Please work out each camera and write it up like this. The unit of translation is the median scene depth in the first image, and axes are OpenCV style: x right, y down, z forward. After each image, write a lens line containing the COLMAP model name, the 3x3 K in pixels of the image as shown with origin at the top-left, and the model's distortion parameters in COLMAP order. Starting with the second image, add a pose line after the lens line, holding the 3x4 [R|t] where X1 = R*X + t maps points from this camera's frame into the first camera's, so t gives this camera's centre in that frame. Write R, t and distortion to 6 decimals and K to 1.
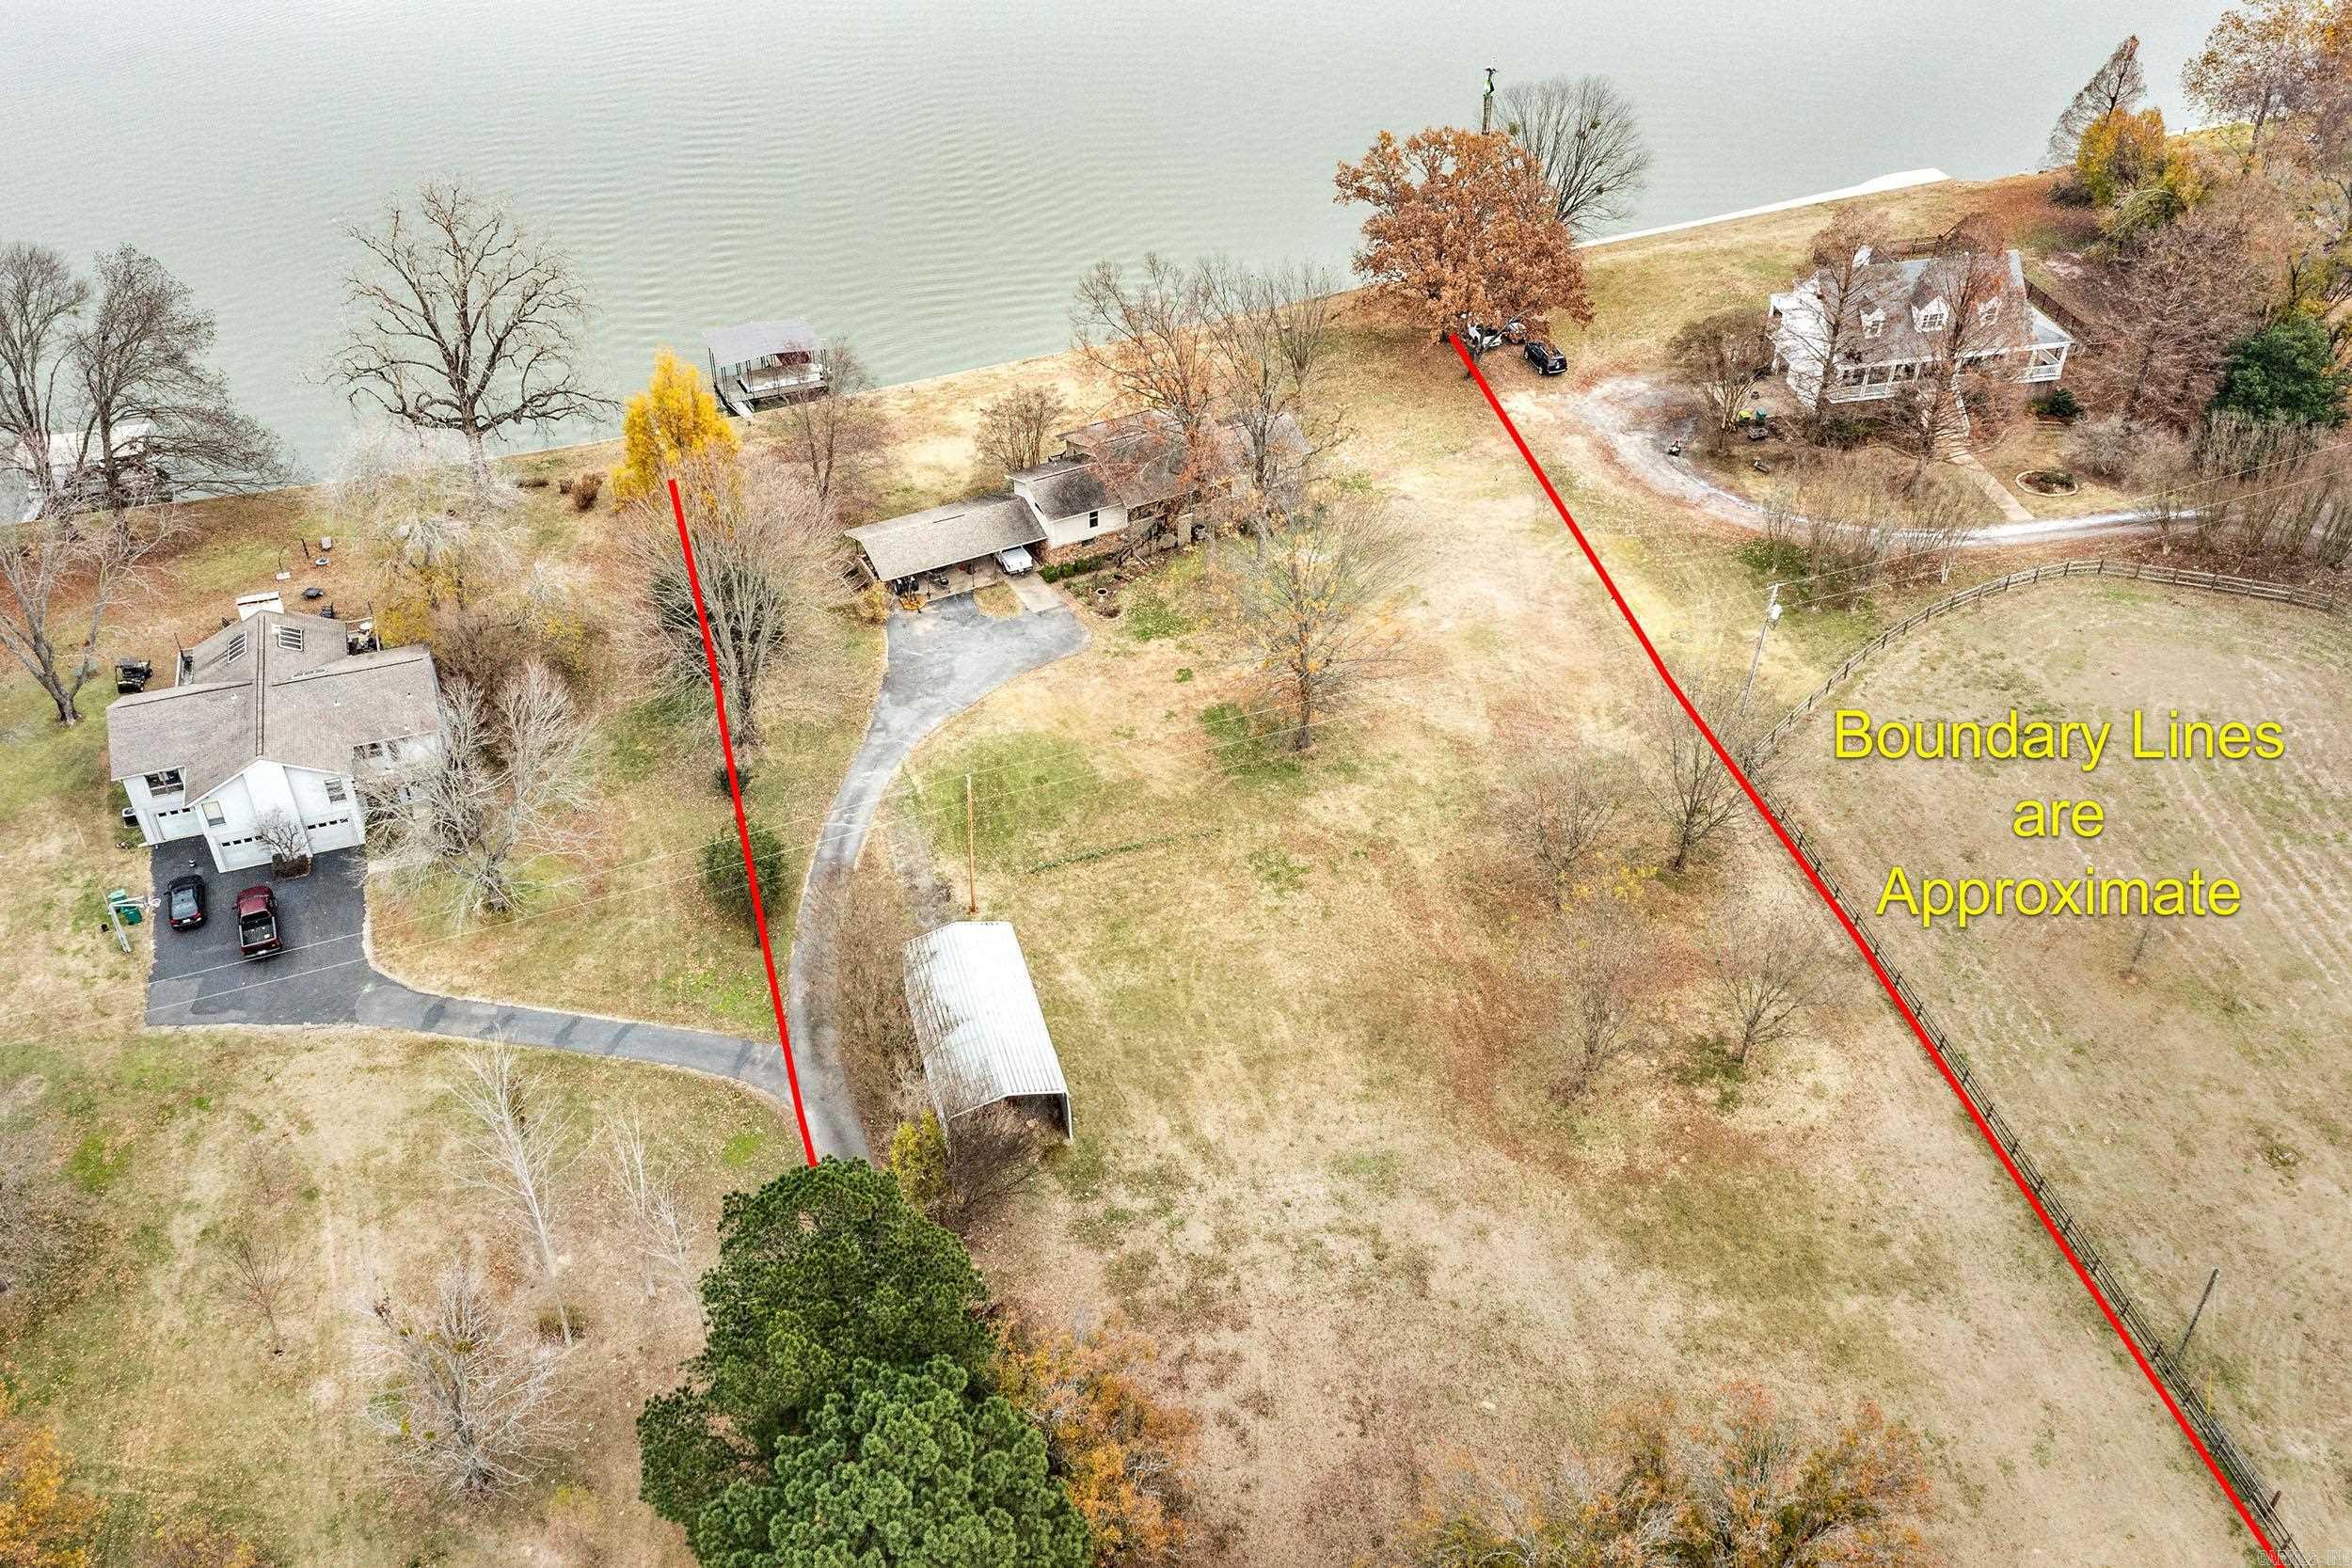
lens RADIAL K [[1865.7, 0, 1123.3], [0, 1865.7, 779.0], [0, 0, 1]] dist [0.196641, -0.220031]
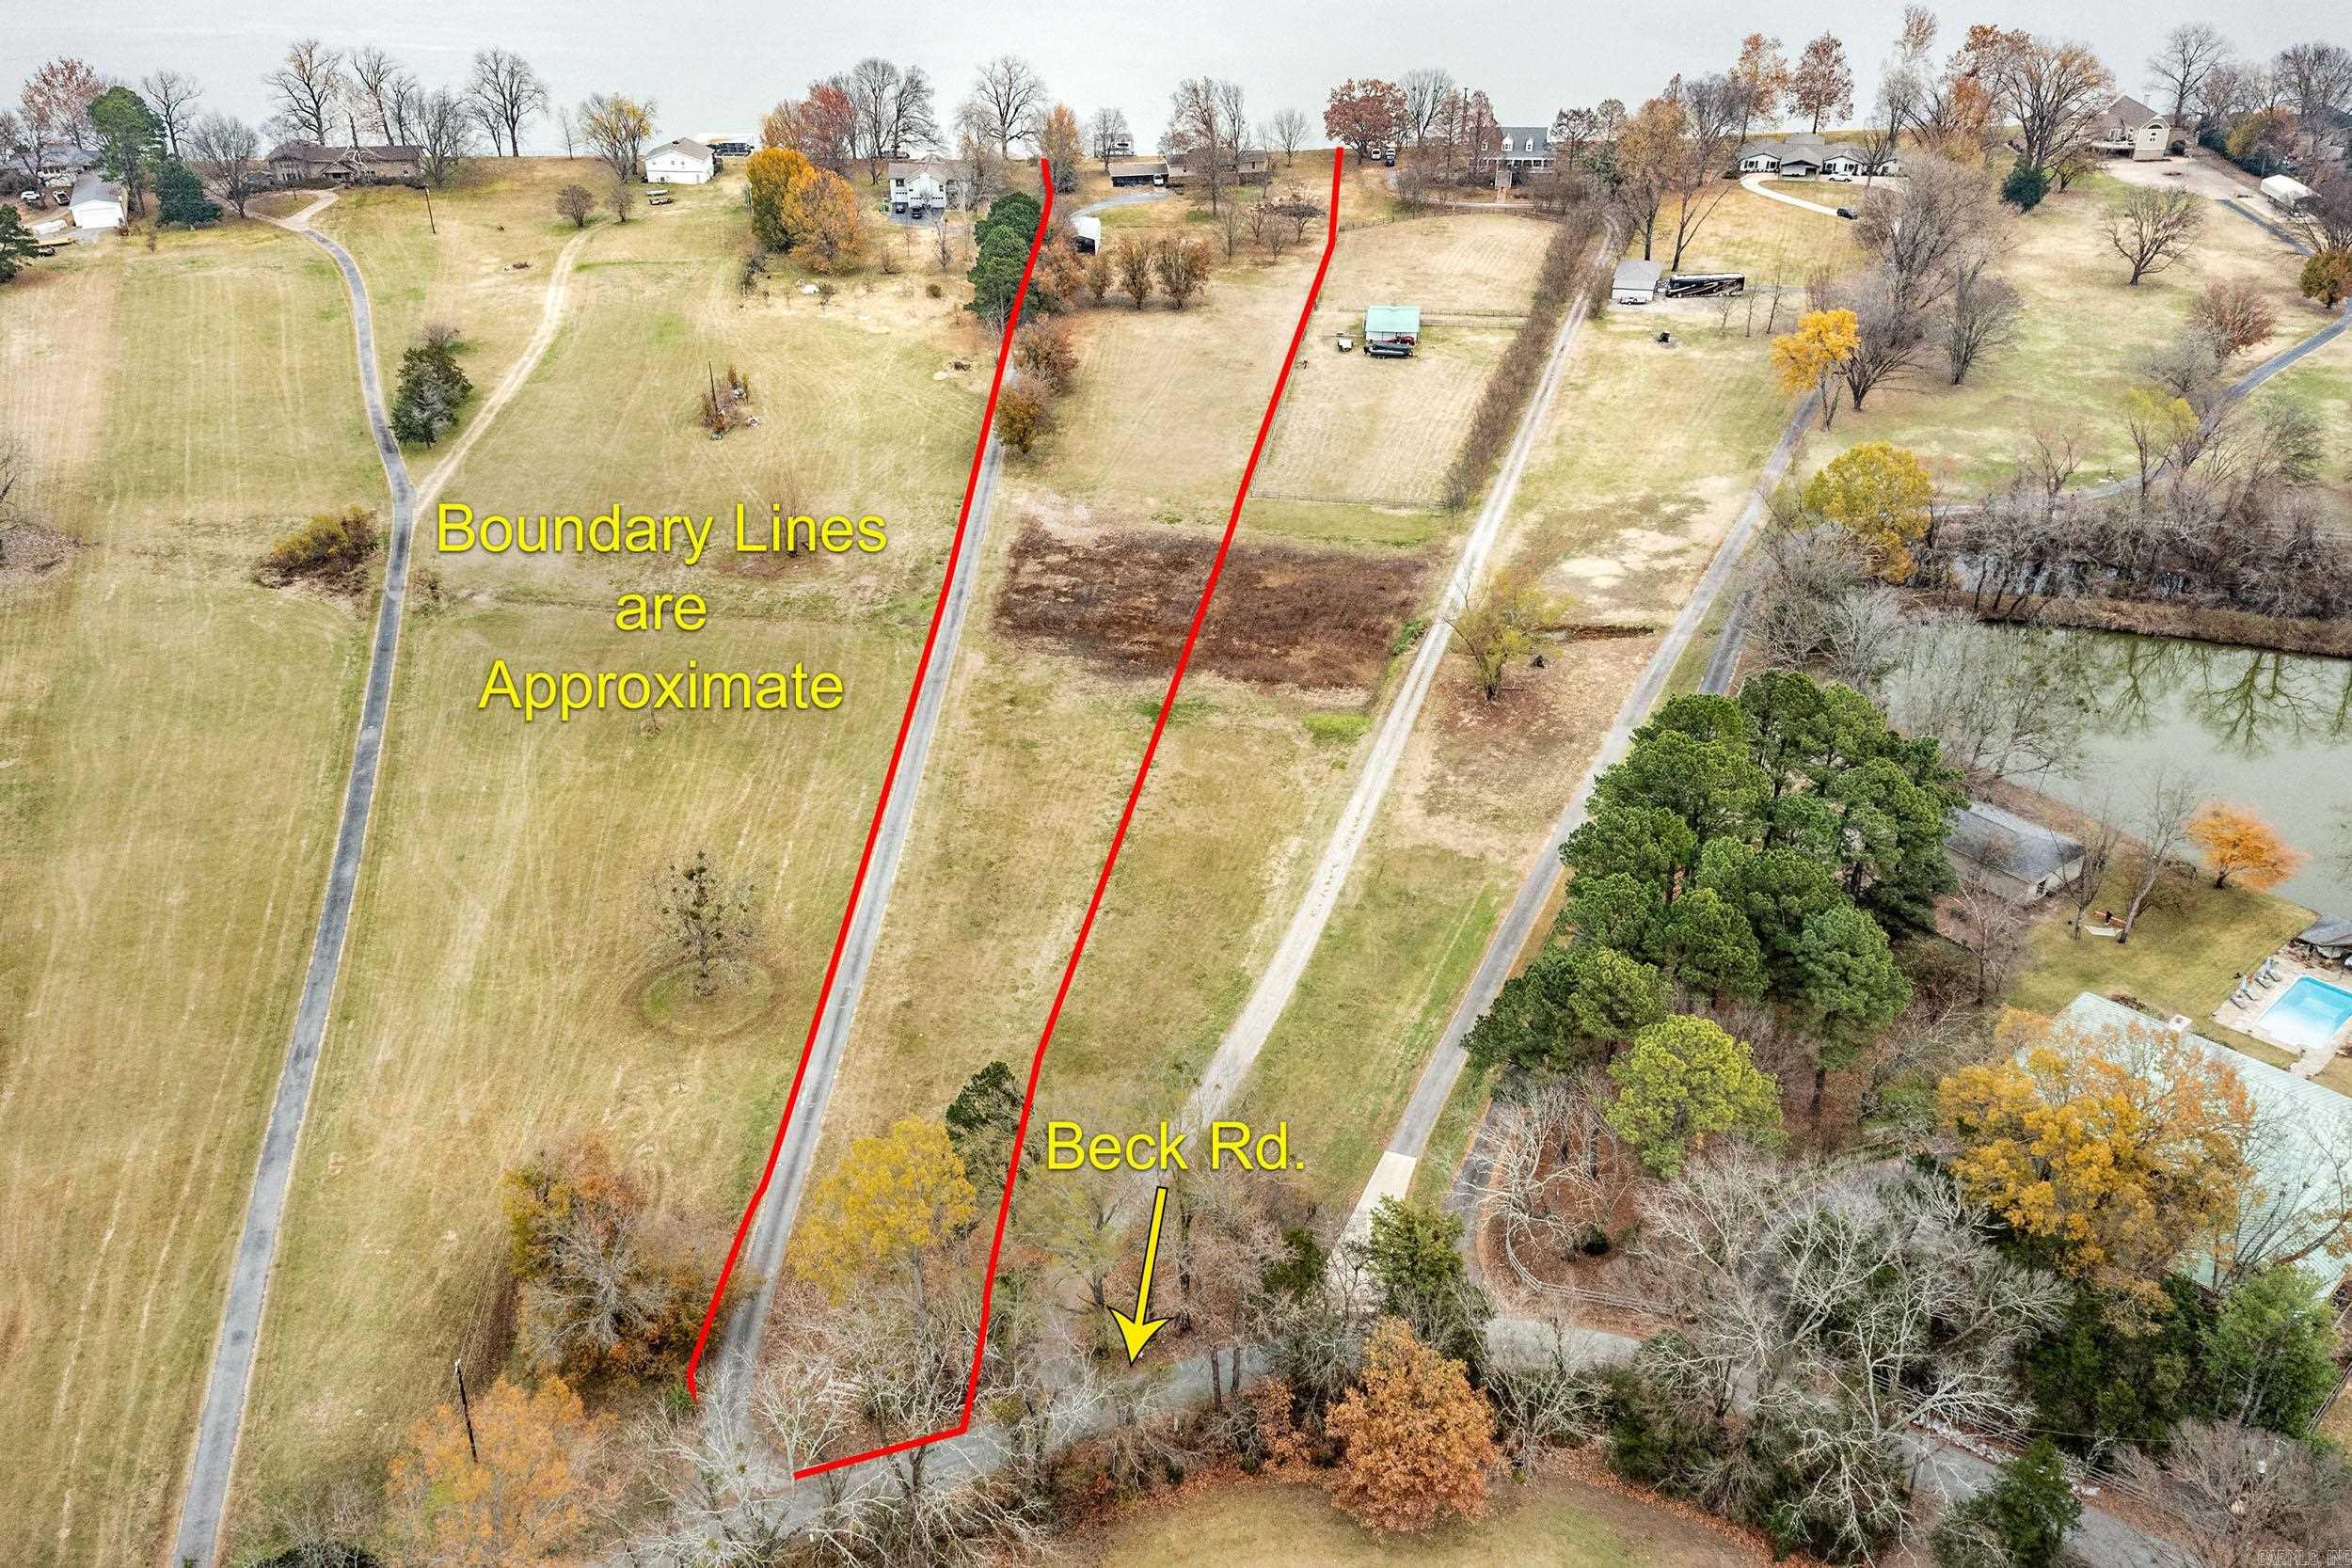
lens RADIAL K [[1865.7, 0, 1123.3], [0, 1865.7, 779.0], [0, 0, 1]] dist [0.196641, -0.220031]
pose [[0.942700, 0.178839, -0.281661, 0.999059], [-0.209911, 0.974100, -0.084060, 1.185753], [0.259333, 0.138368, 0.955825, -1.955216]]
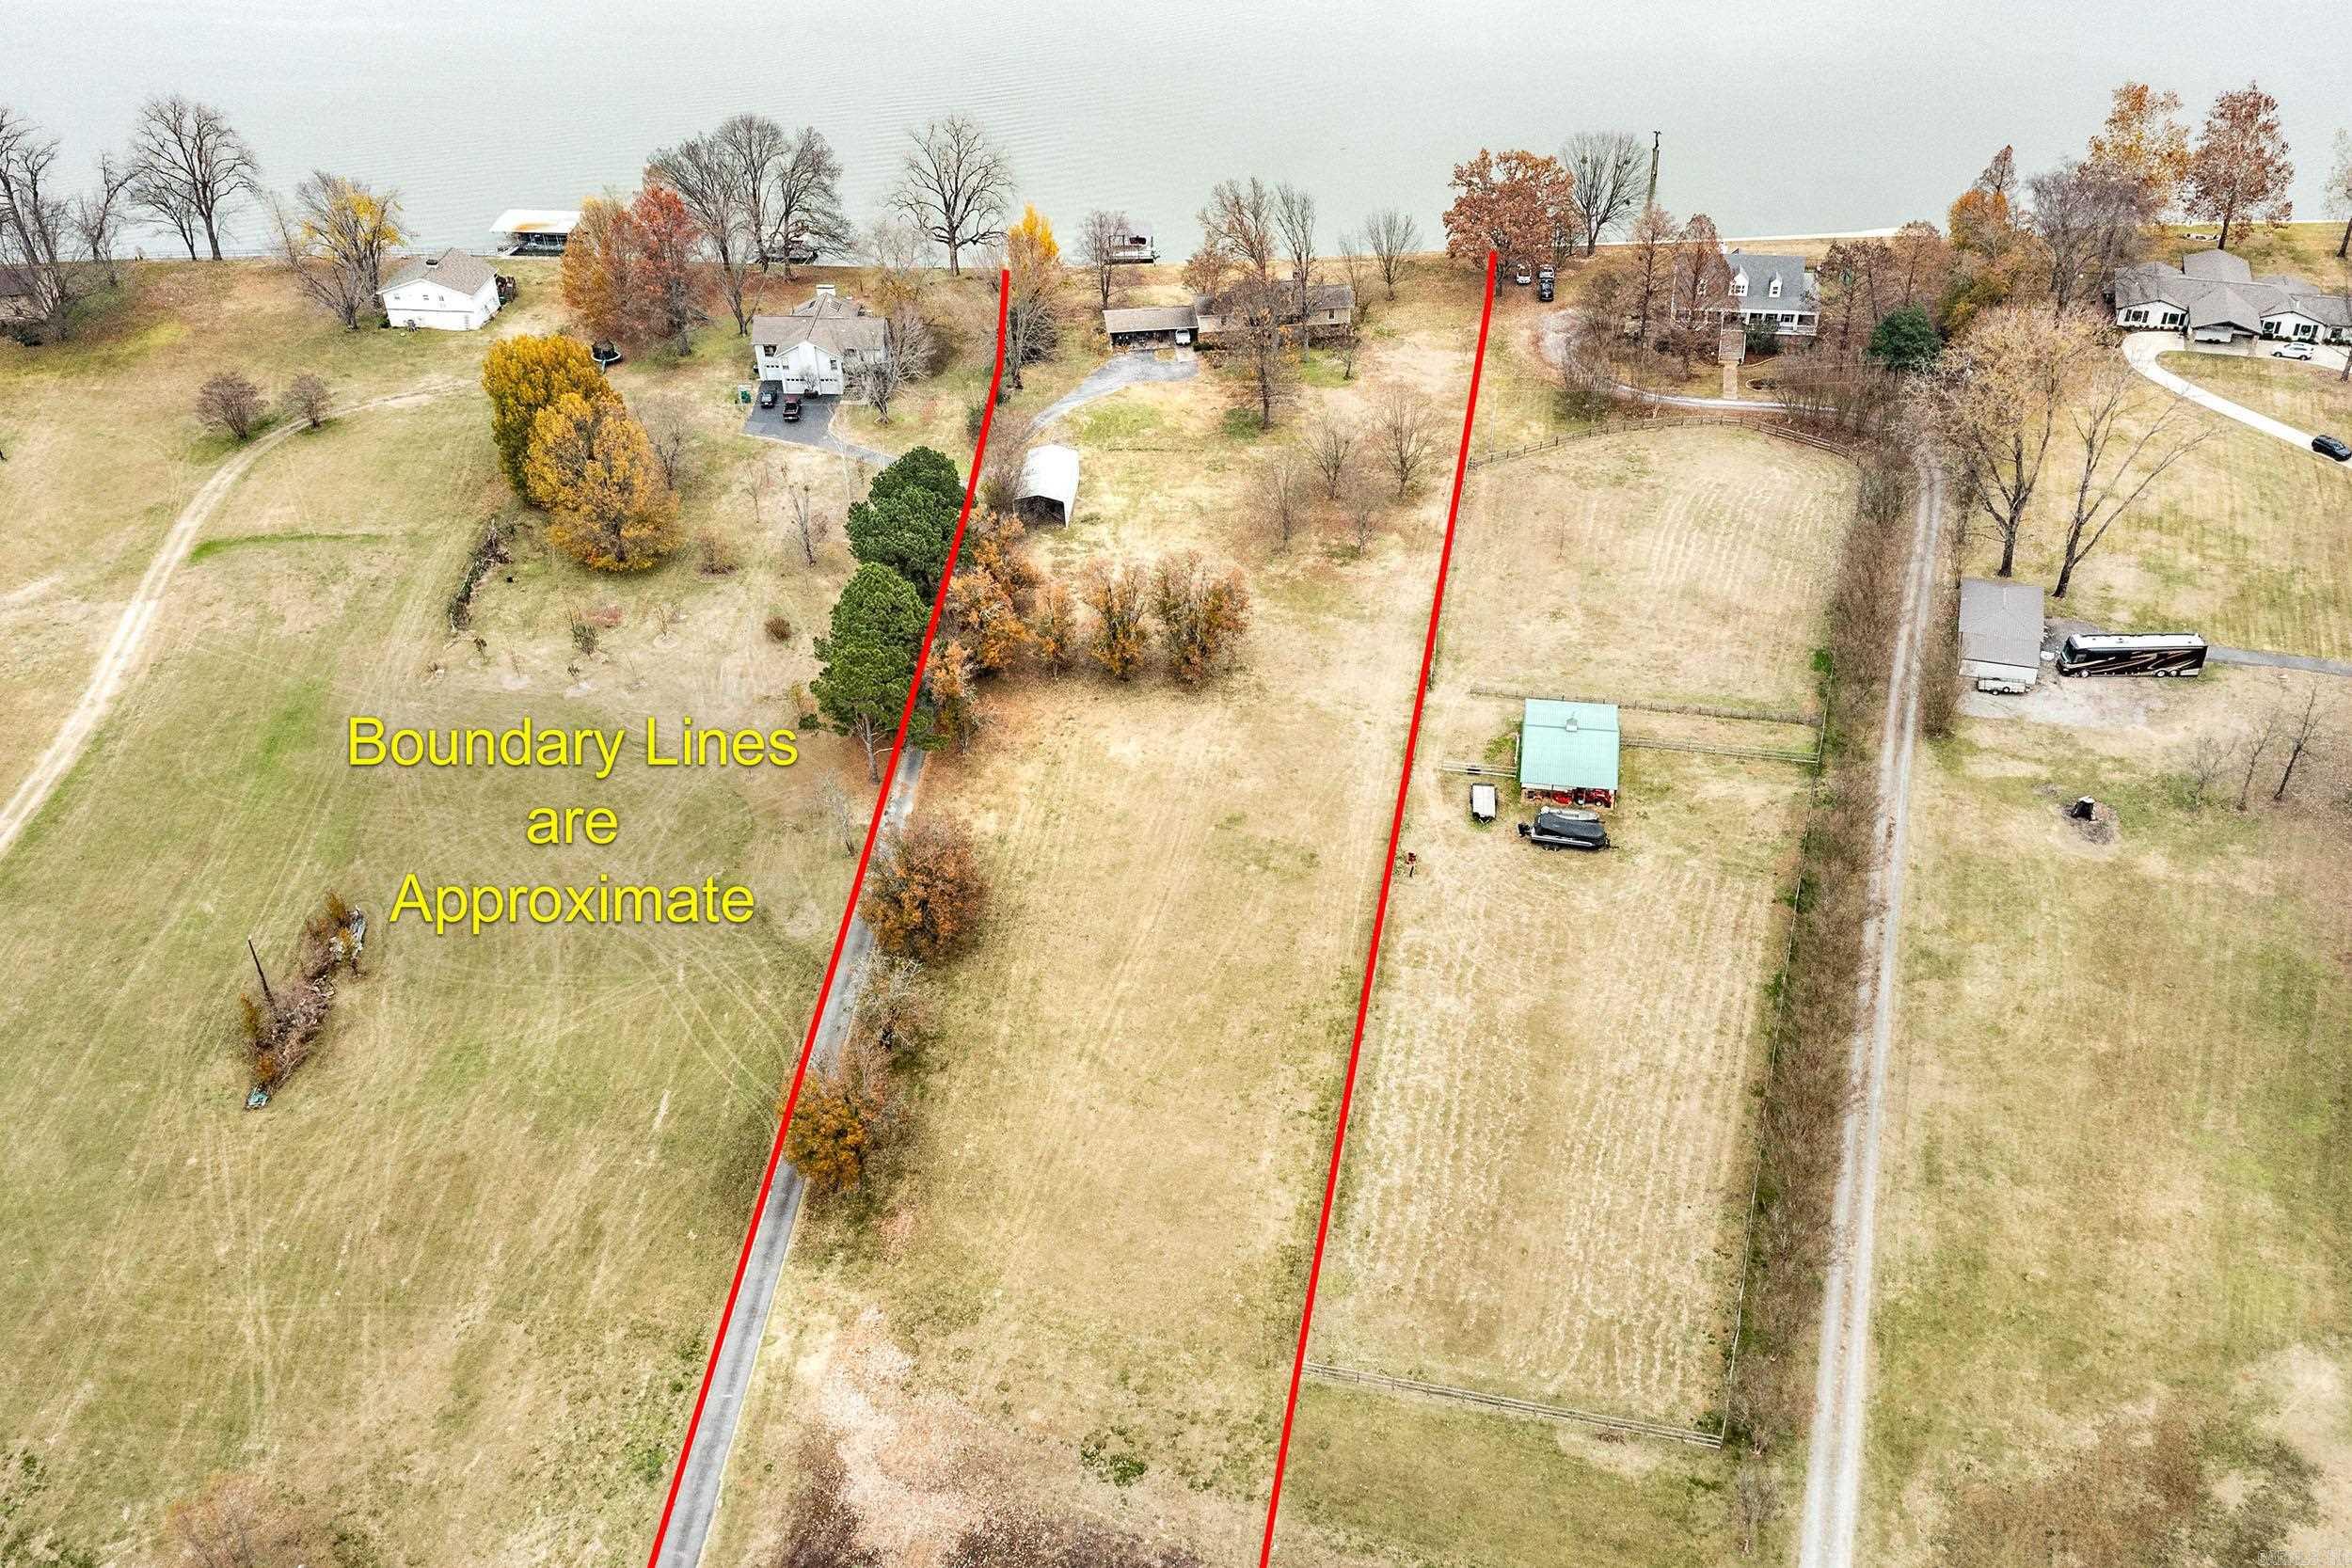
lens RADIAL K [[1885.0, 0, 1186.8], [0, 1885.0, 852.3], [0, 0, 1]] dist [0.191981, -0.214426]
pose [[0.938332, 0.209219, -0.275247, 0.643366], [-0.209949, 0.977335, 0.027157, 0.371709], [0.274690, 0.032306, 0.960990, -0.929629]]
